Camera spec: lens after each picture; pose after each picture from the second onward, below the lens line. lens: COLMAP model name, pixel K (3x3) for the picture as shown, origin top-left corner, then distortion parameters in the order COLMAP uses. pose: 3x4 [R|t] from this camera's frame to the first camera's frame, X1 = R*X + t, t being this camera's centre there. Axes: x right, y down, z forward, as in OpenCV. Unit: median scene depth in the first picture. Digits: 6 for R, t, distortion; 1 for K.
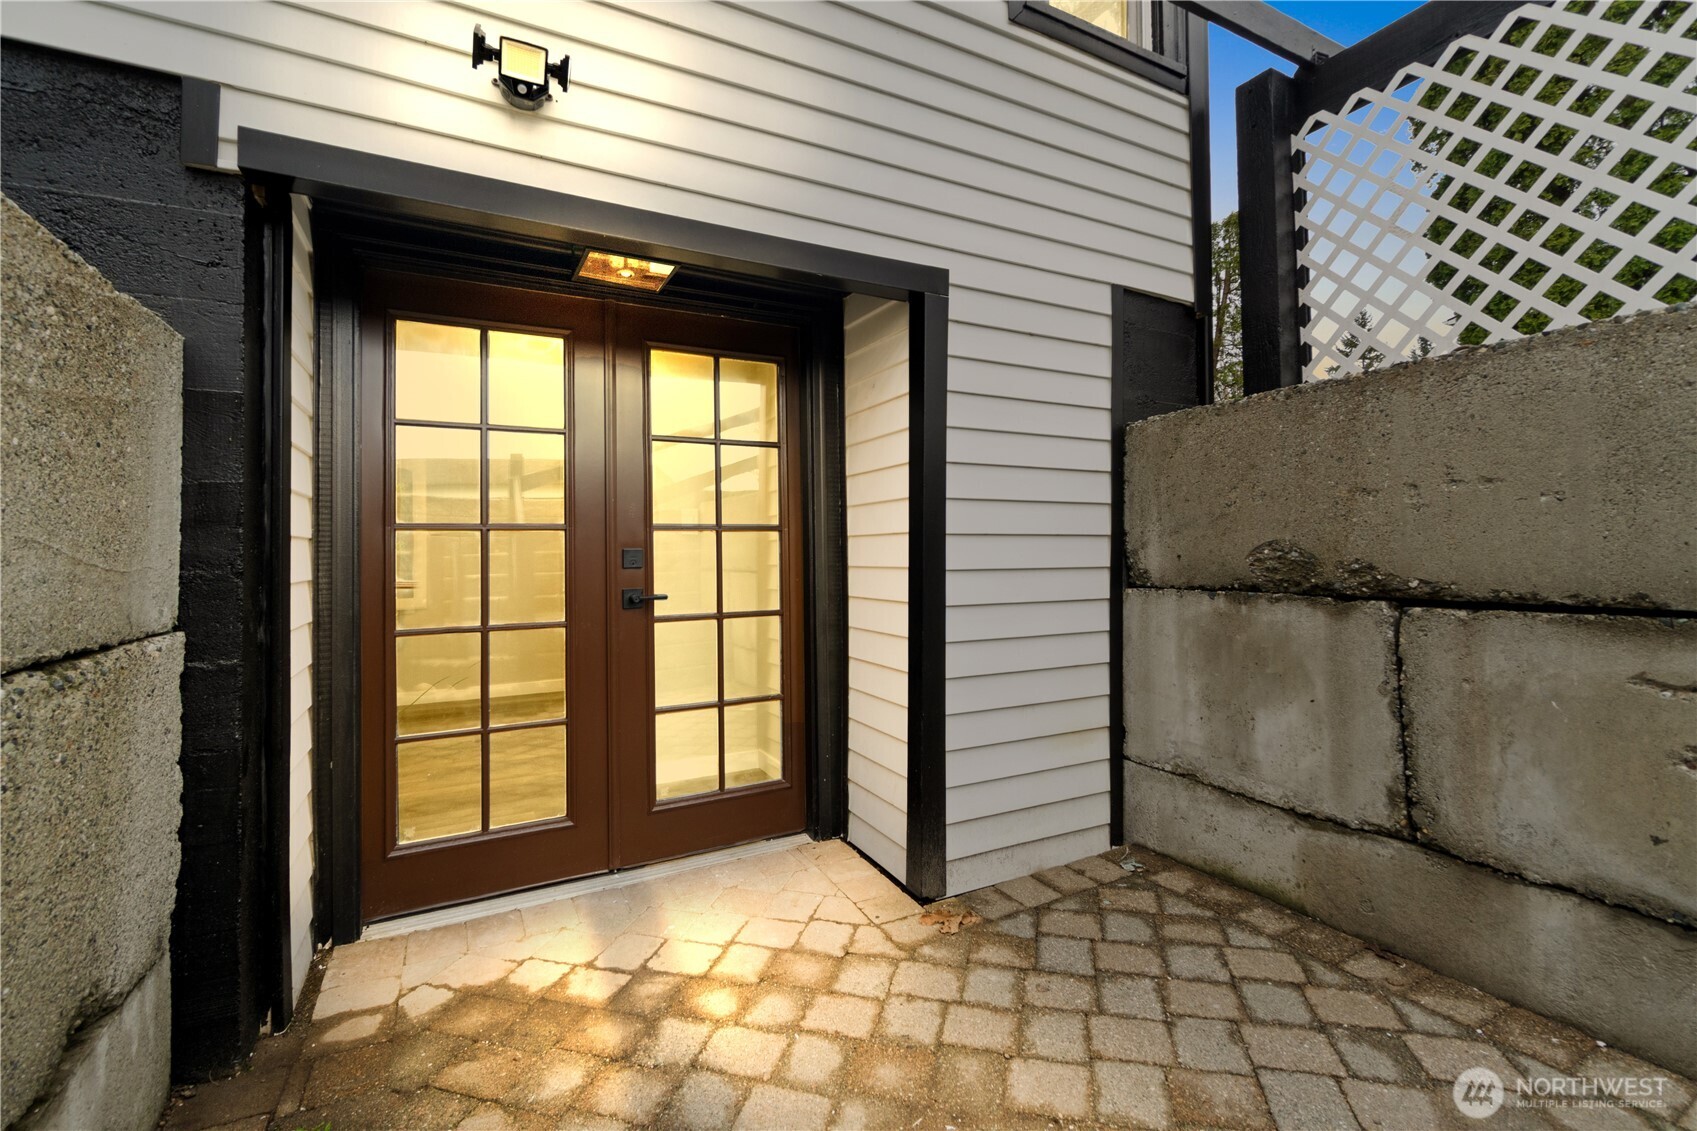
lens RADIAL K [[739.0, 0, 843.6], [0, 739.0, 533.0], [0, 0, 1]] dist [0.000282, 0.000318]
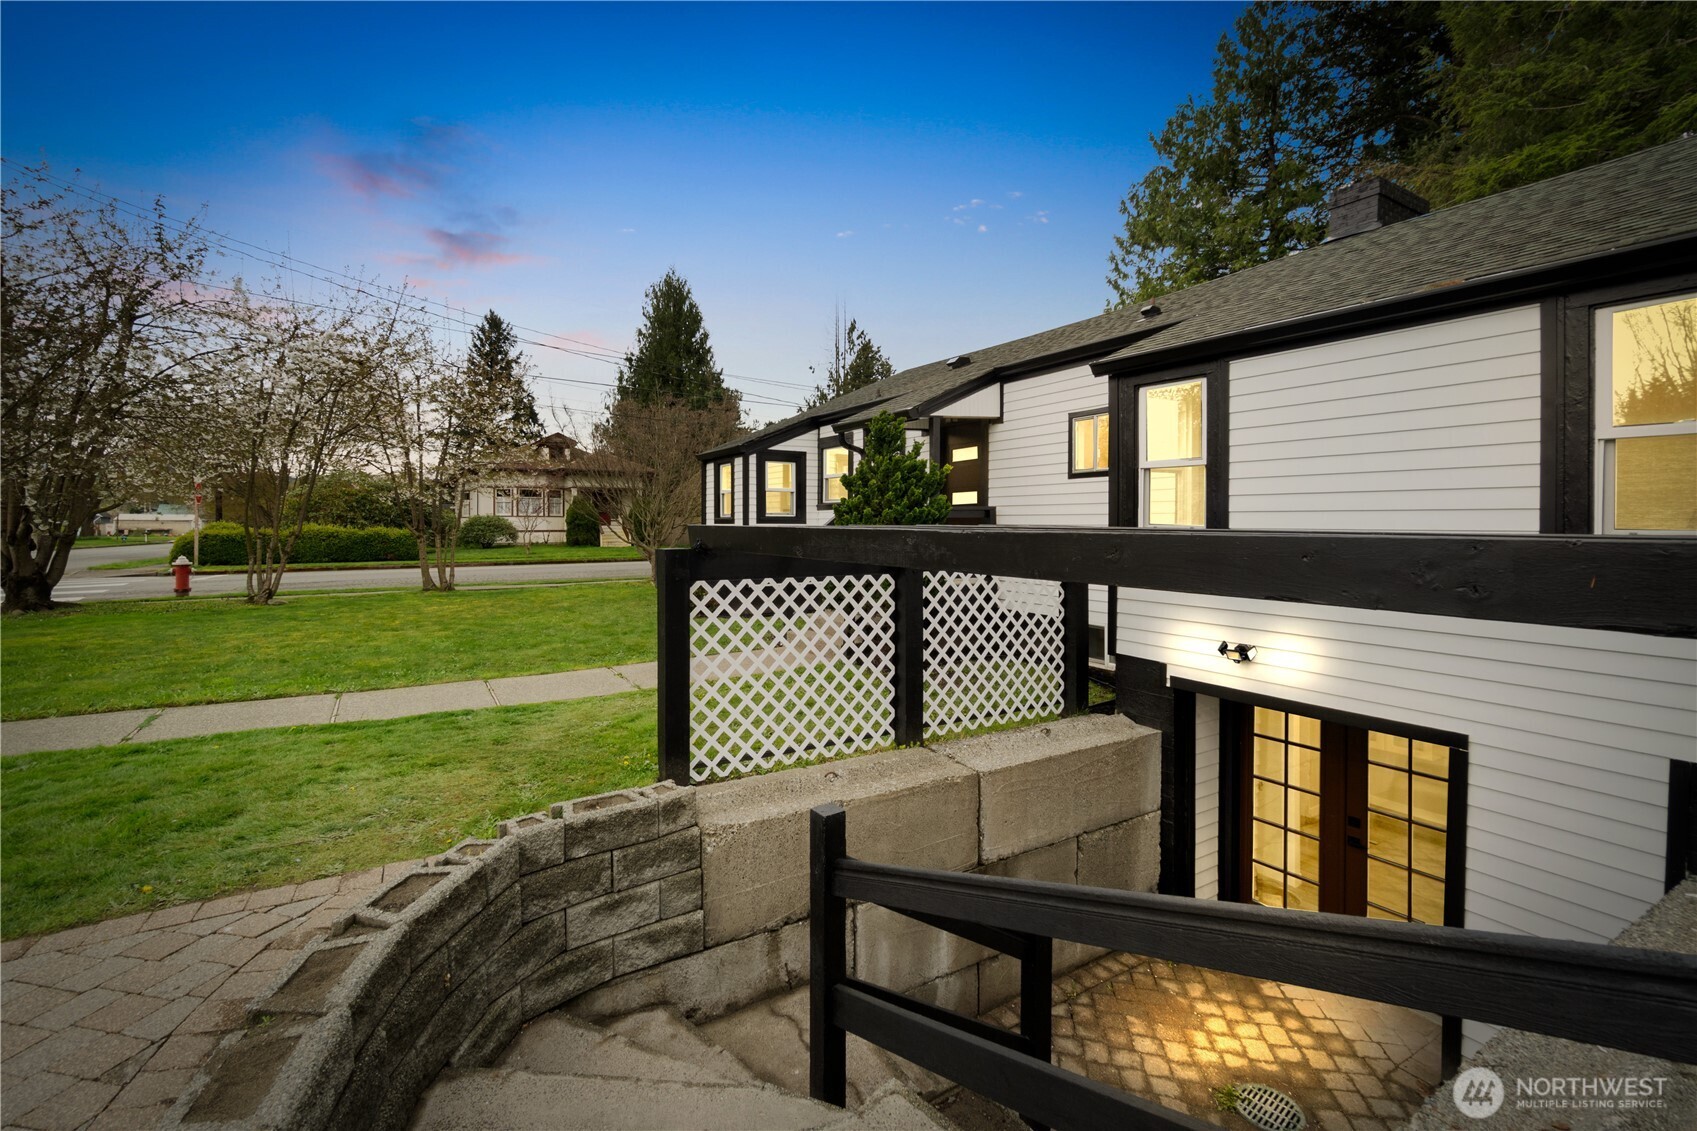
lens RADIAL K [[739.0, 0, 843.6], [0, 739.0, 533.0], [0, 0, 1]] dist [0.000282, 0.000318]
pose [[0.068852, 0.024201, -0.997333, 1.704137], [0.022571, 0.999412, 0.025809, -0.887790], [0.997372, -0.024288, 0.068266, -0.522435]]
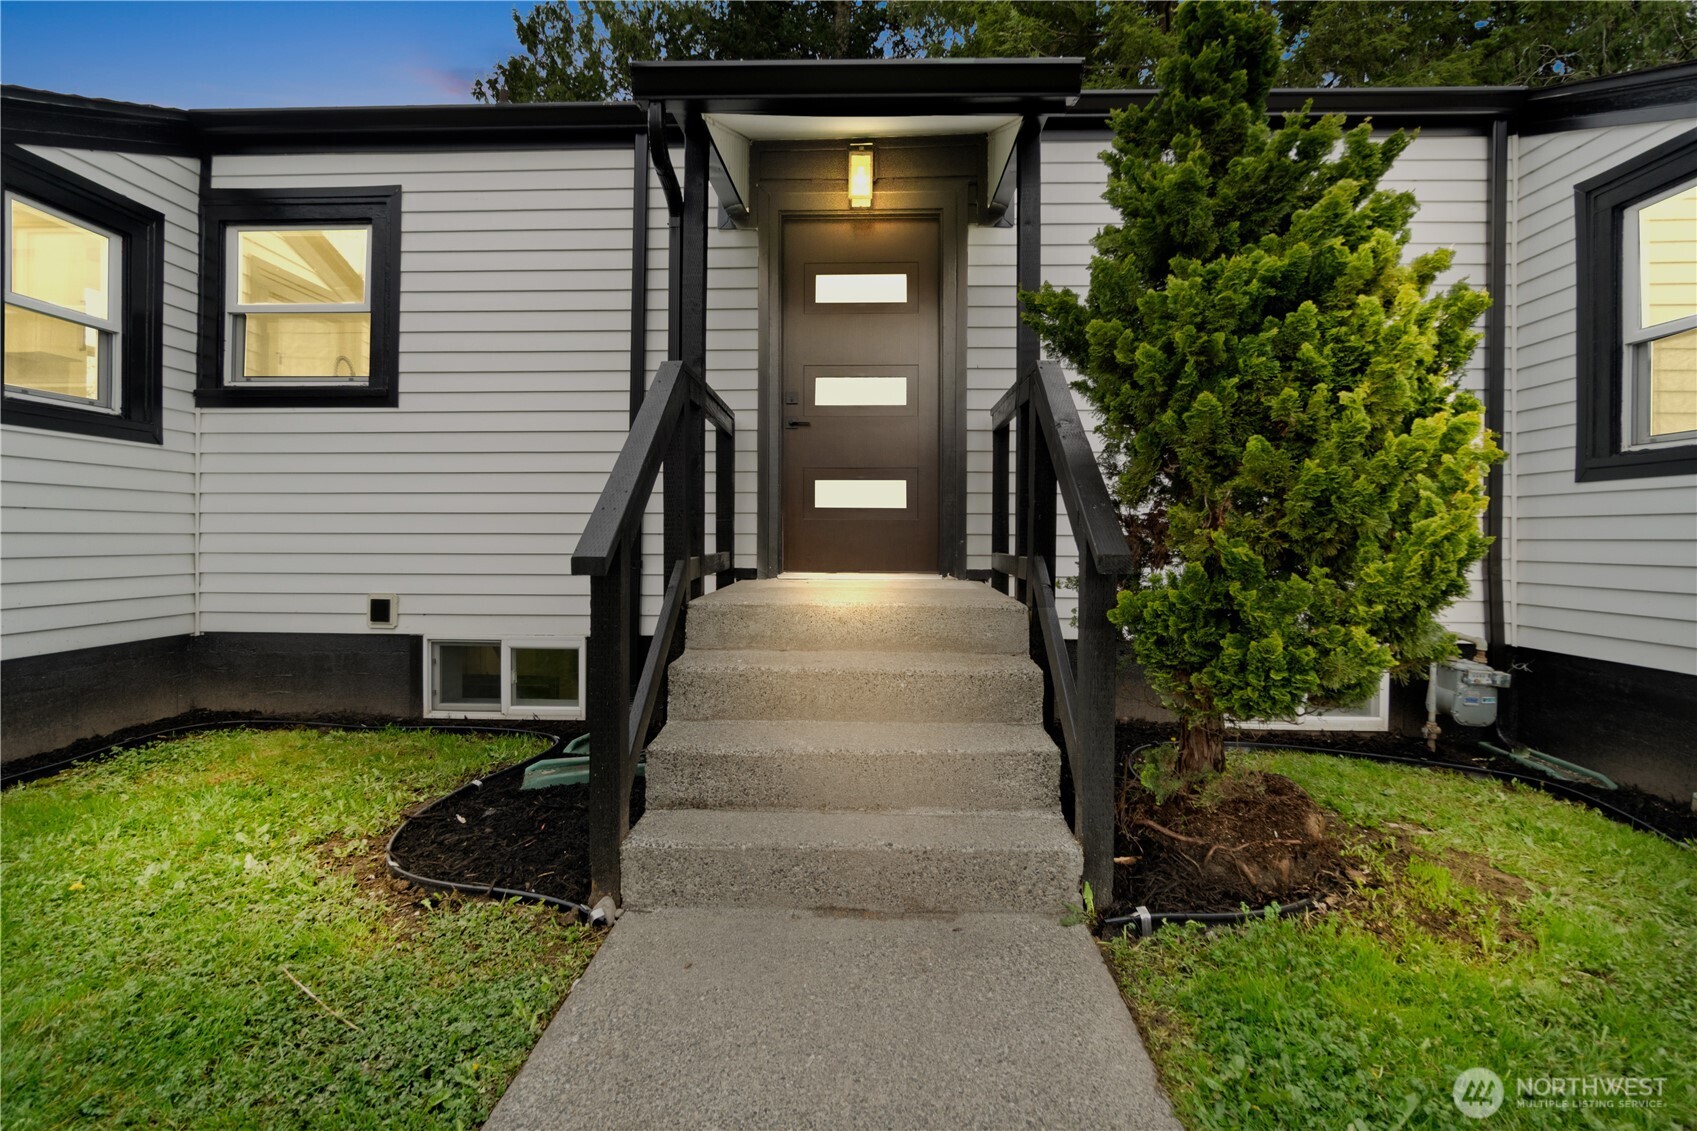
lens RADIAL K [[761.1, 0, 883.0], [0, 761.1, 531.8], [0, 0, 1]] dist [0.000061, 0.000031]
pose [[0.899001, 0.017578, -0.437594, -1.462986], [-0.007059, 0.999646, 0.025654, -0.685115], [0.437890, -0.019974, 0.898807, -1.254251]]
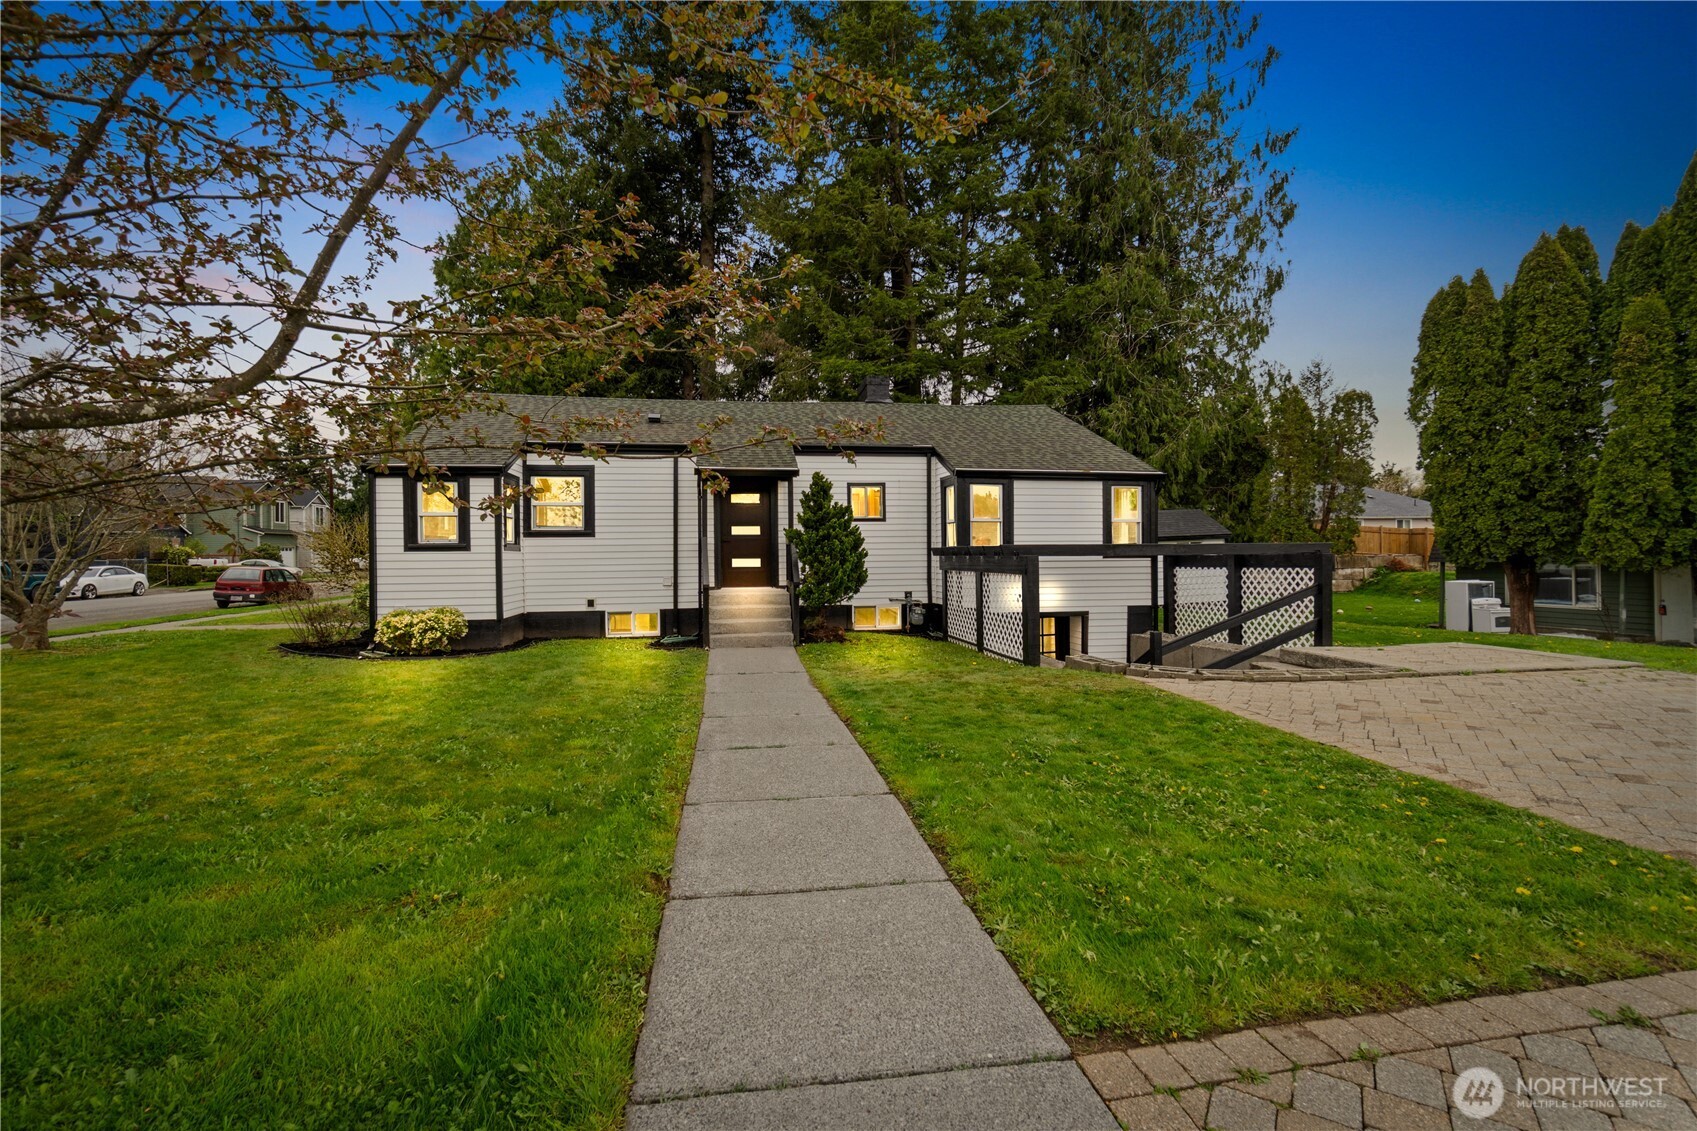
lens RADIAL K [[739.0, 0, 843.6], [0, 739.0, 533.0], [0, 0, 1]] dist [0.000282, 0.000318]
pose [[0.952241, -0.005518, -0.305298, 0.083195], [0.008211, 0.999938, 0.007535, -0.979519], [0.305238, -0.009681, 0.952227, -4.694113]]
